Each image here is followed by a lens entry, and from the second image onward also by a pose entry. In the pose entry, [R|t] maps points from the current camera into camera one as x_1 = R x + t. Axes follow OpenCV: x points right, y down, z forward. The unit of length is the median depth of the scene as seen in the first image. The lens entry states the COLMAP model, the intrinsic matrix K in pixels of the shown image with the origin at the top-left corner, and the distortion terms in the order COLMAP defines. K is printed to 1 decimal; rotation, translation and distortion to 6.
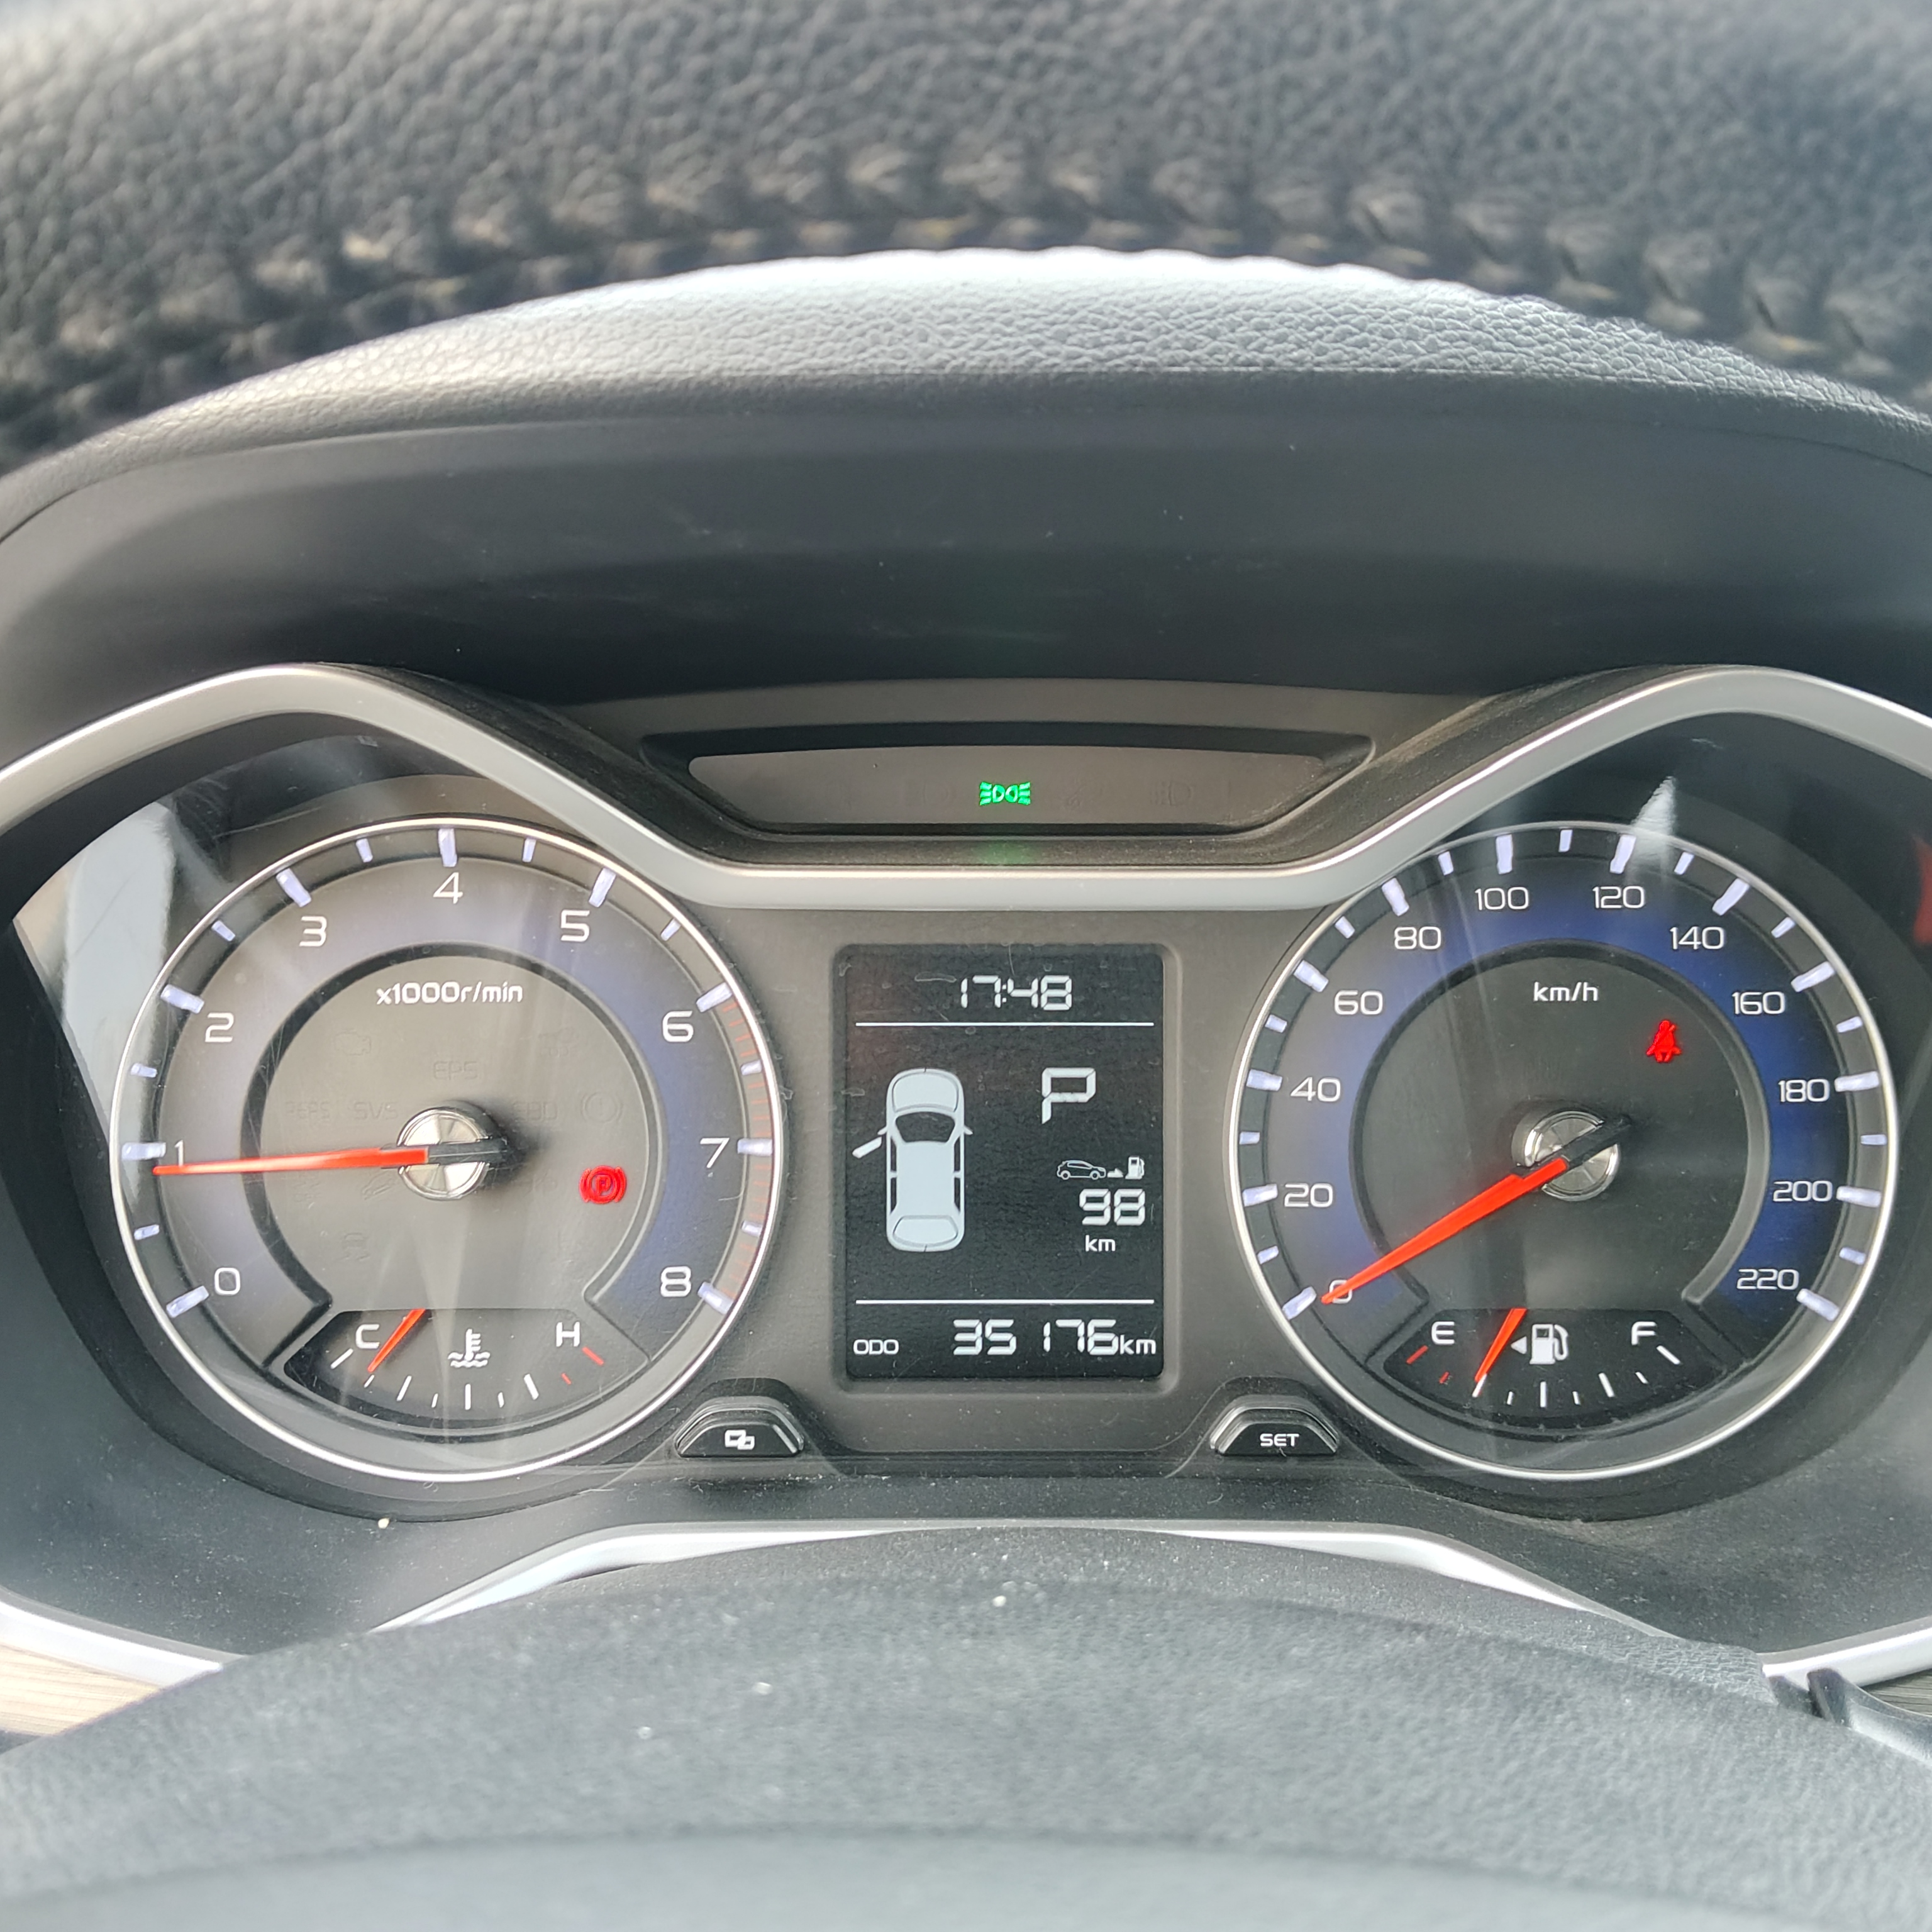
lens RADIAL K [[2125.9, 0, 966.0], [0, 2125.9, 966.0], [0, 0, 1]] dist [0.143636, -0.369549]
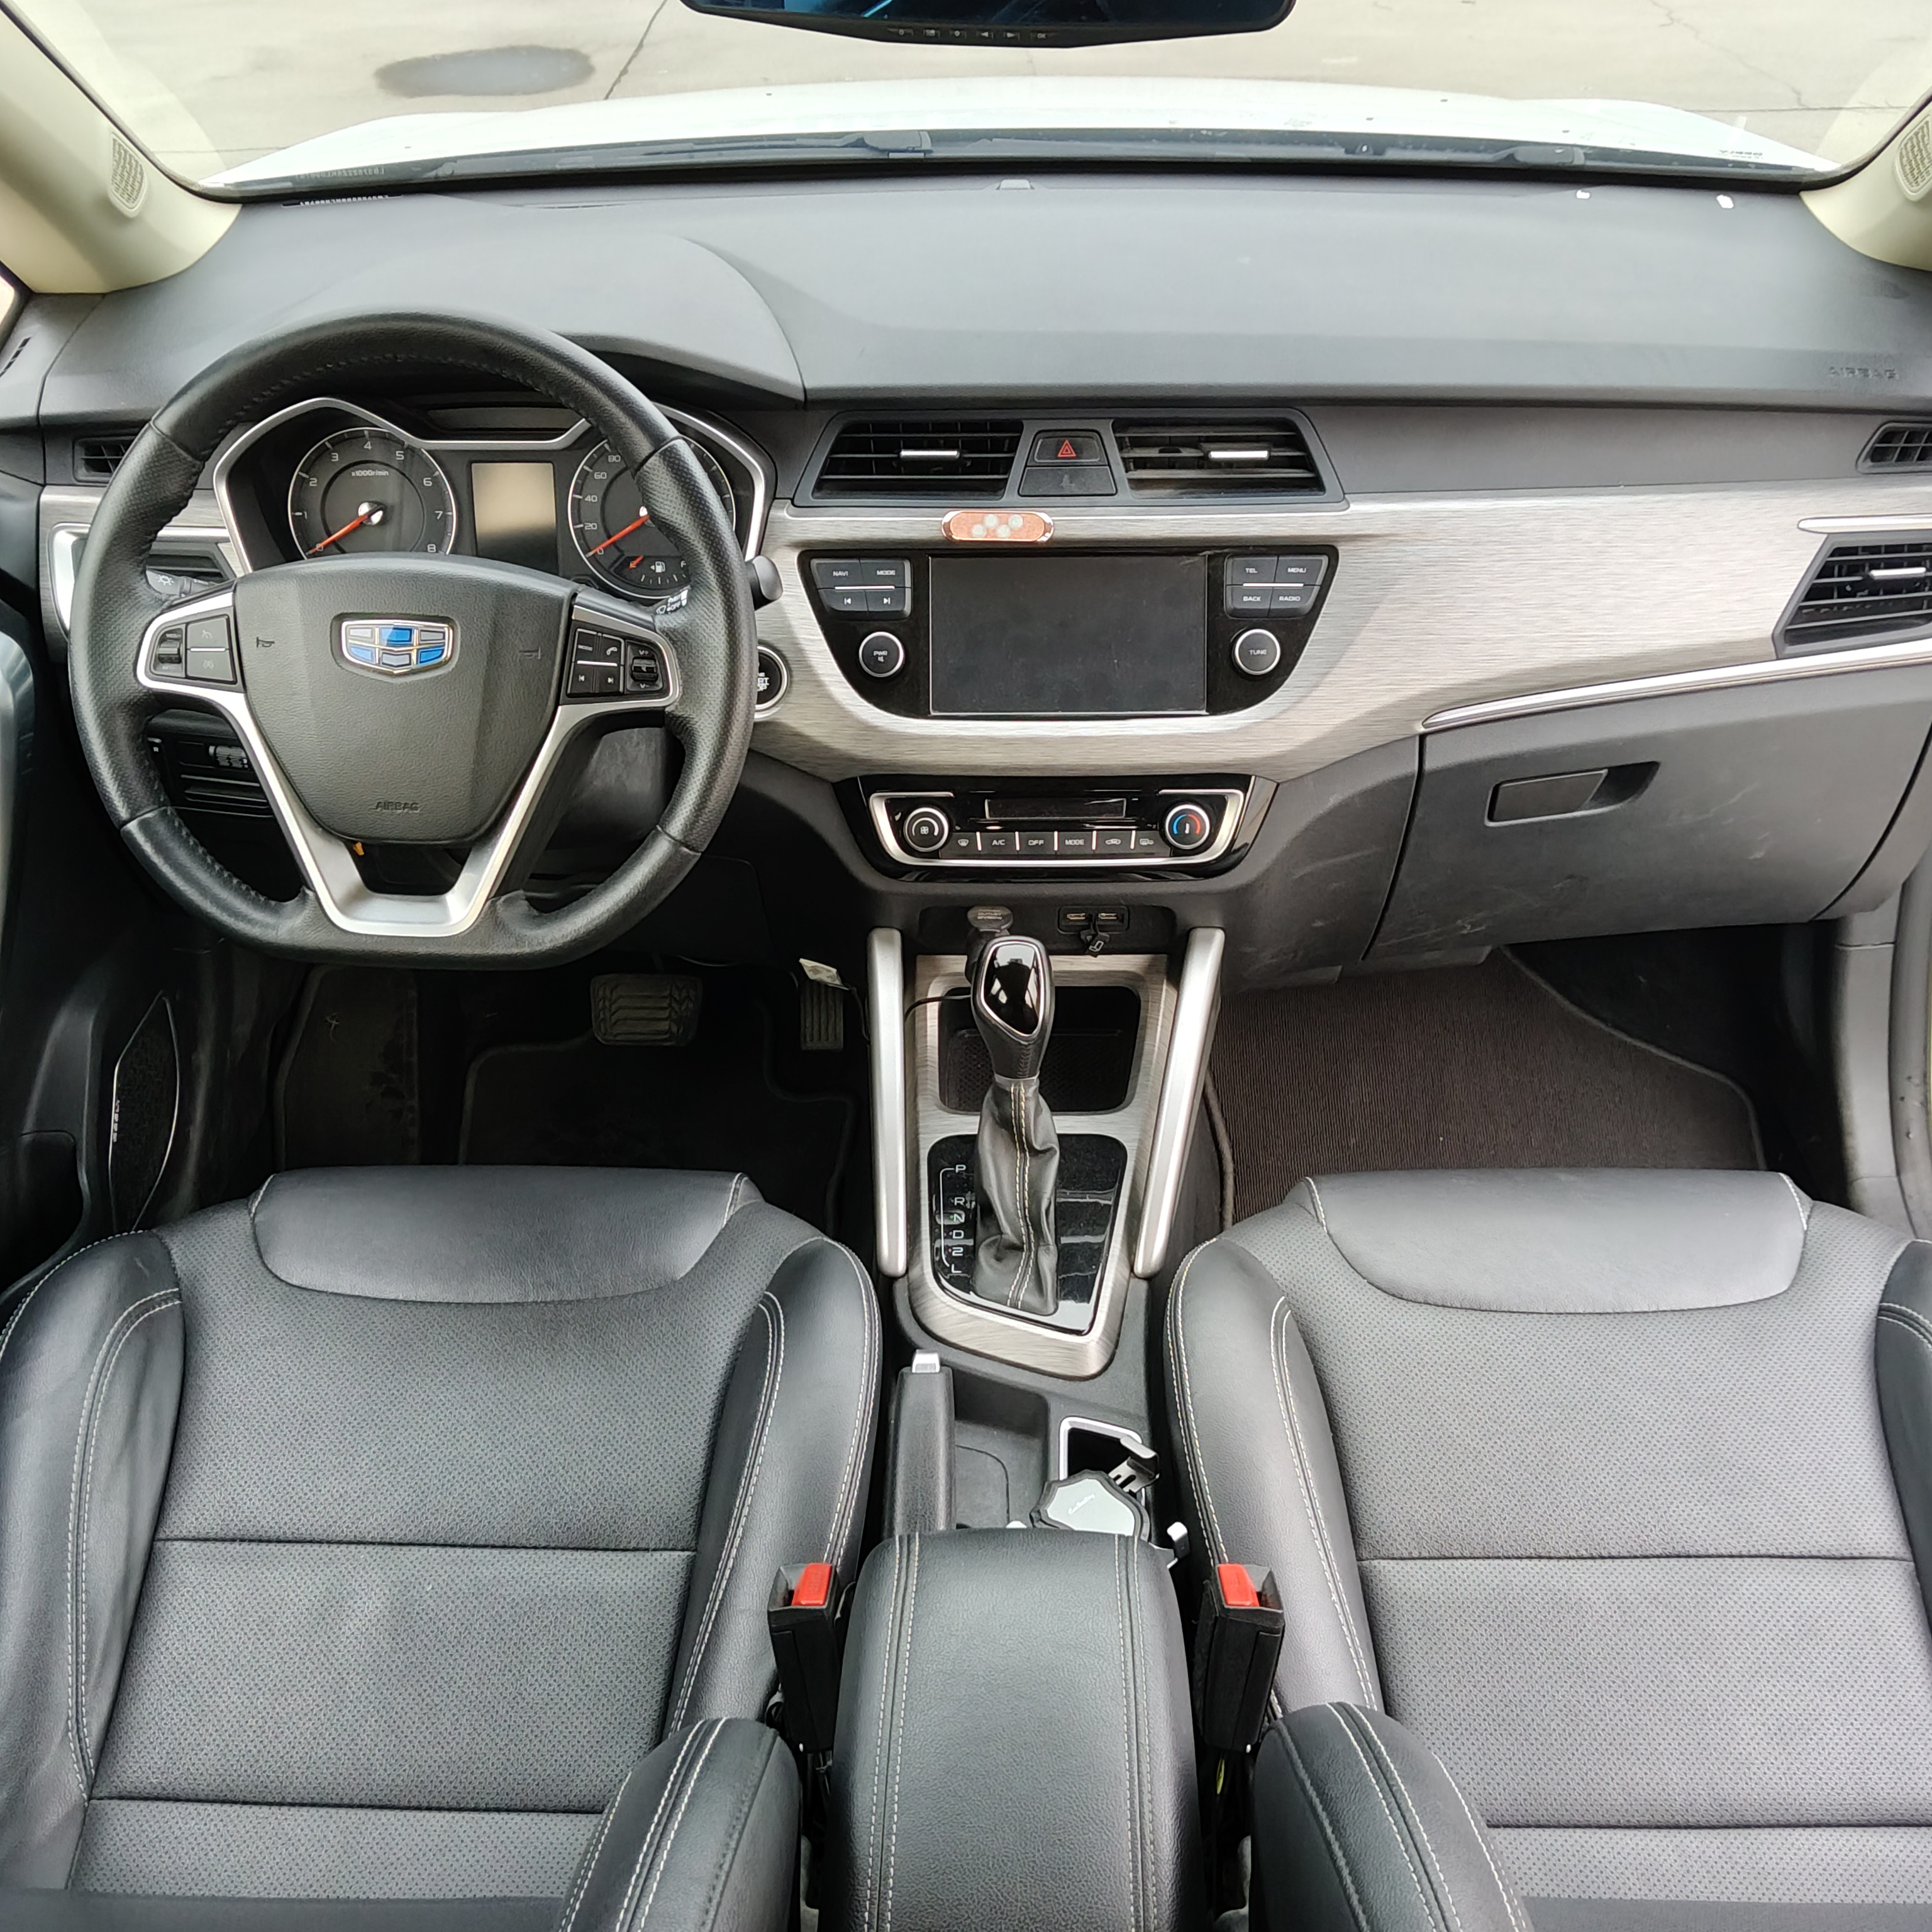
lens RADIAL K [[2125.9, 0, 966.0], [0, 2125.9, 966.0], [0, 0, 1]] dist [0.143636, -0.369549]
pose [[0.999621, 0.000499, -0.027518, 0.967395], [0.004882, 0.980765, 0.195130, 0.135485], [0.027086, -0.195191, 0.980391, -3.039094]]
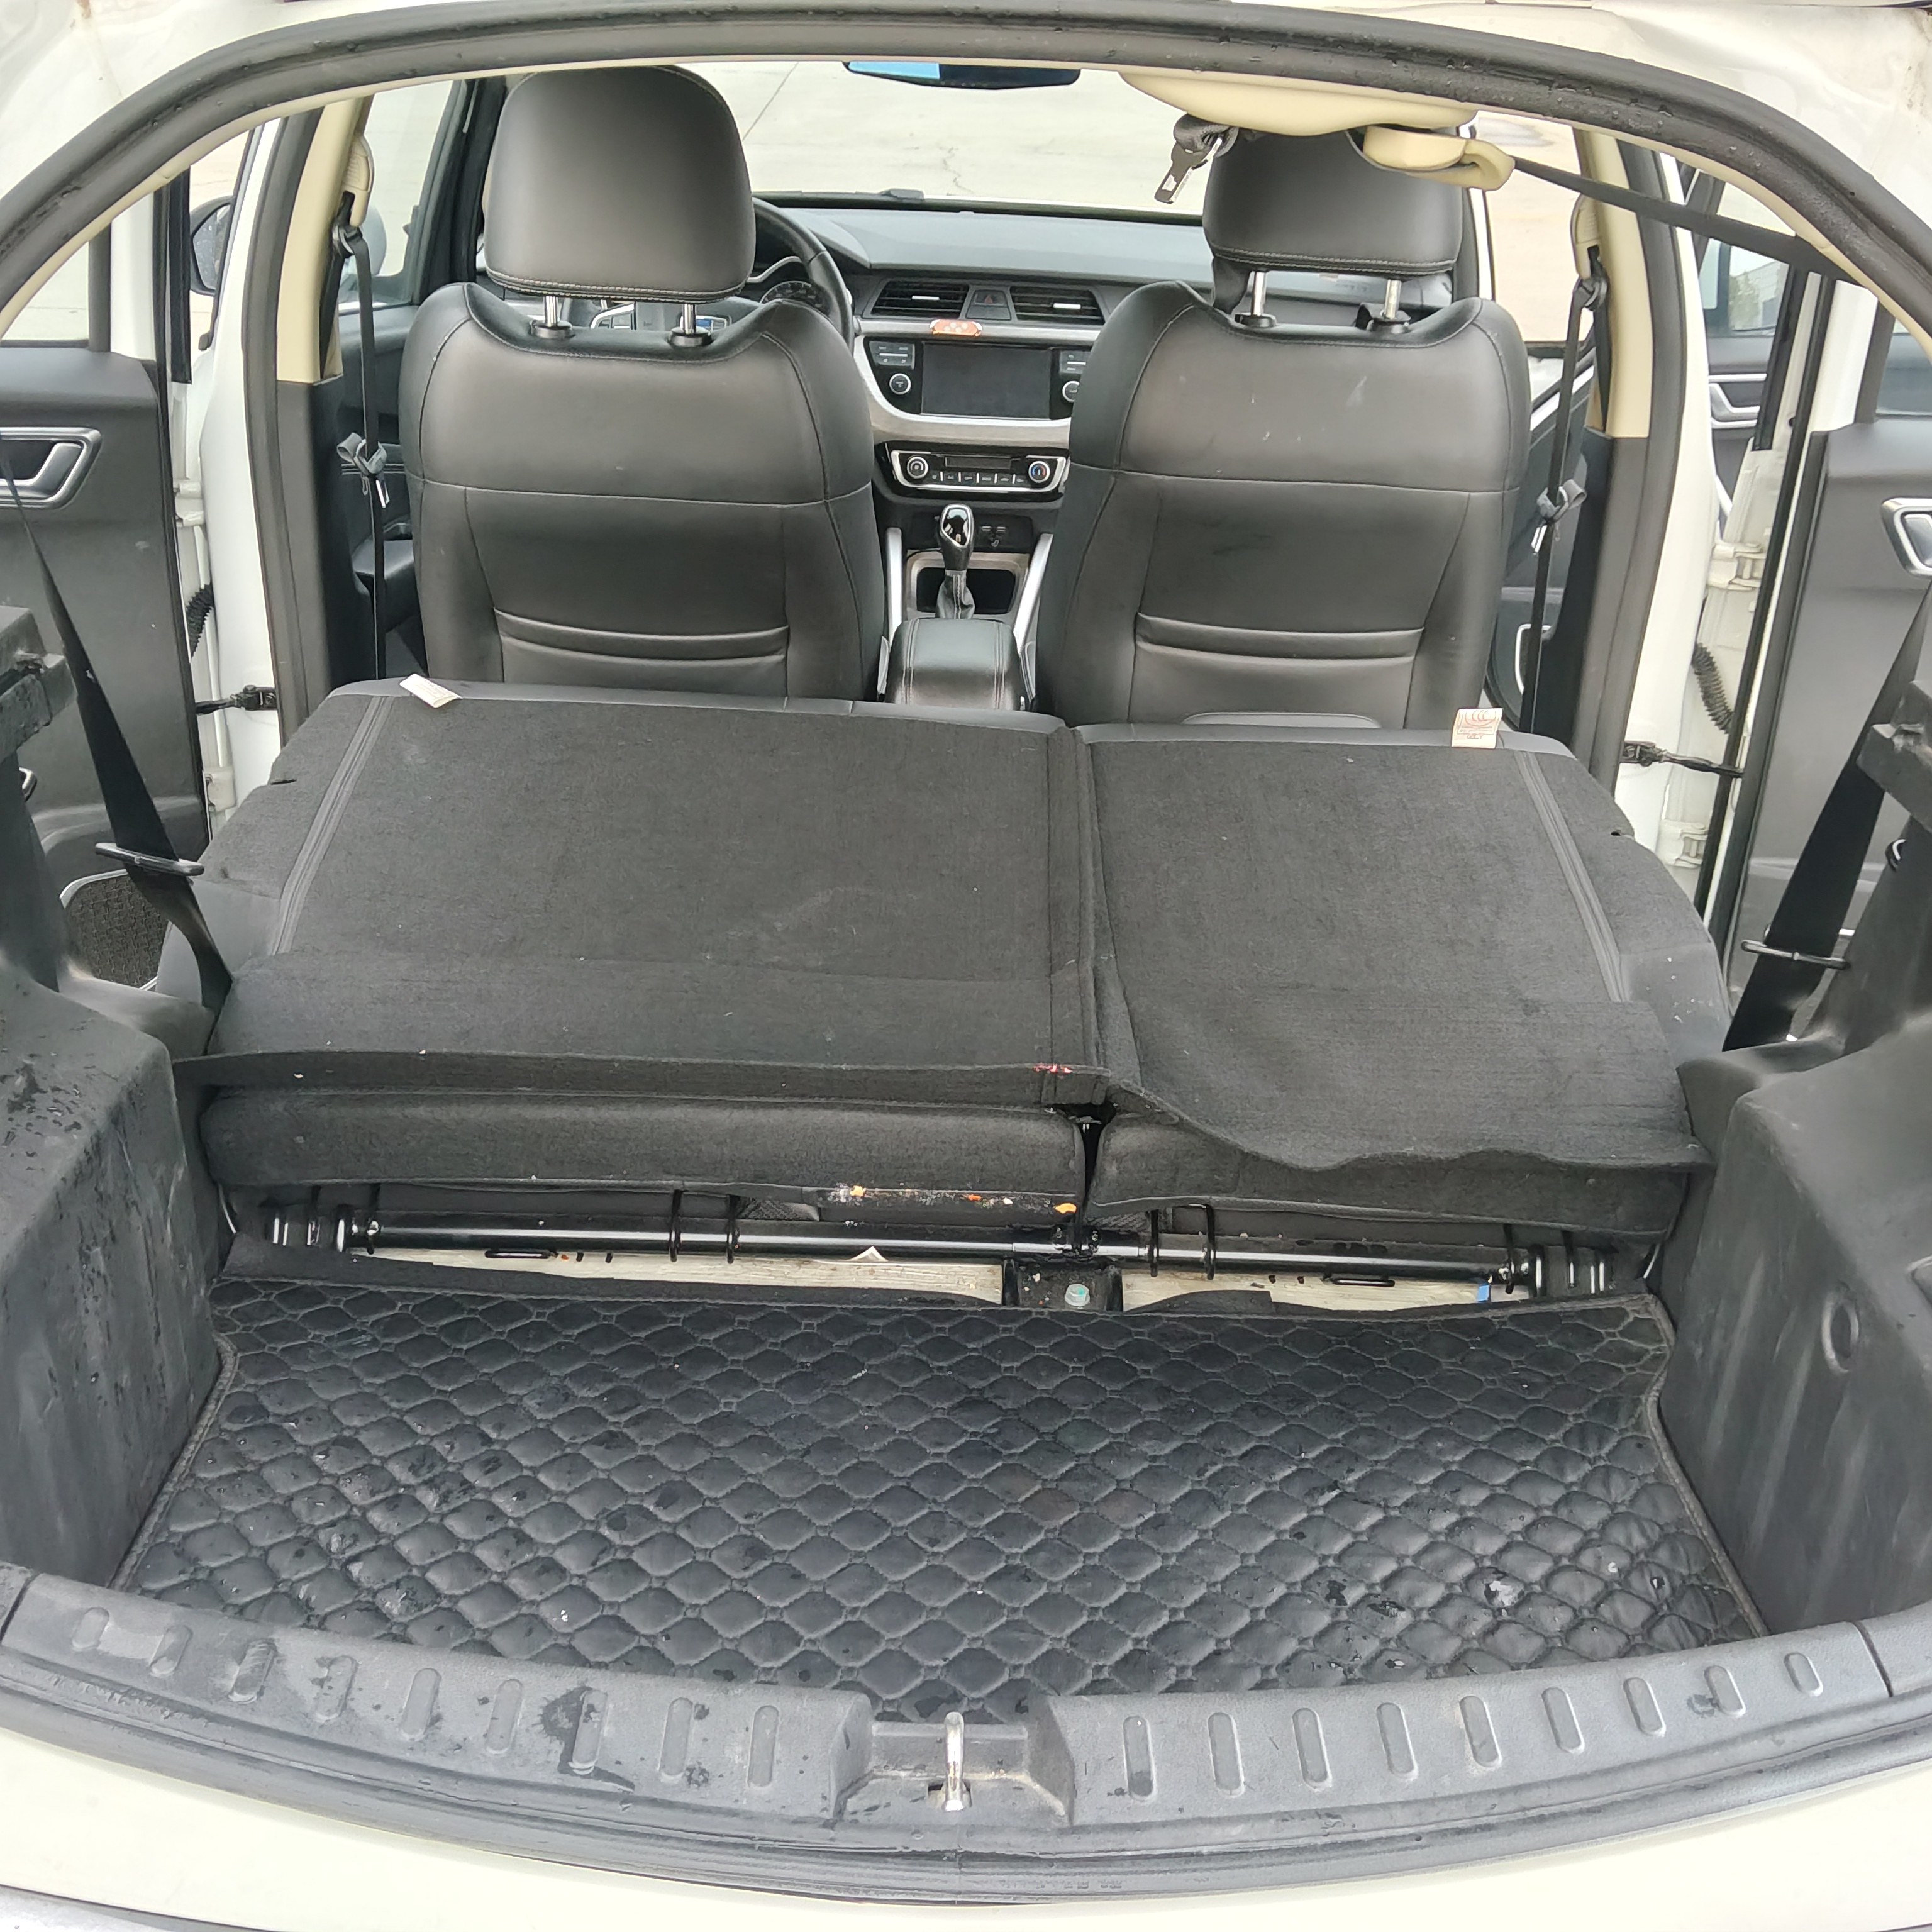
lens RADIAL K [[2125.9, 0, 966.0], [0, 2125.9, 966.0], [0, 0, 1]] dist [0.143636, -0.369549]
pose [[0.999255, 0.037663, 0.008375, 0.981128], [-0.038112, 0.997339, 0.062152, 2.087924], [-0.006012, -0.062425, 0.998032, -7.700418]]
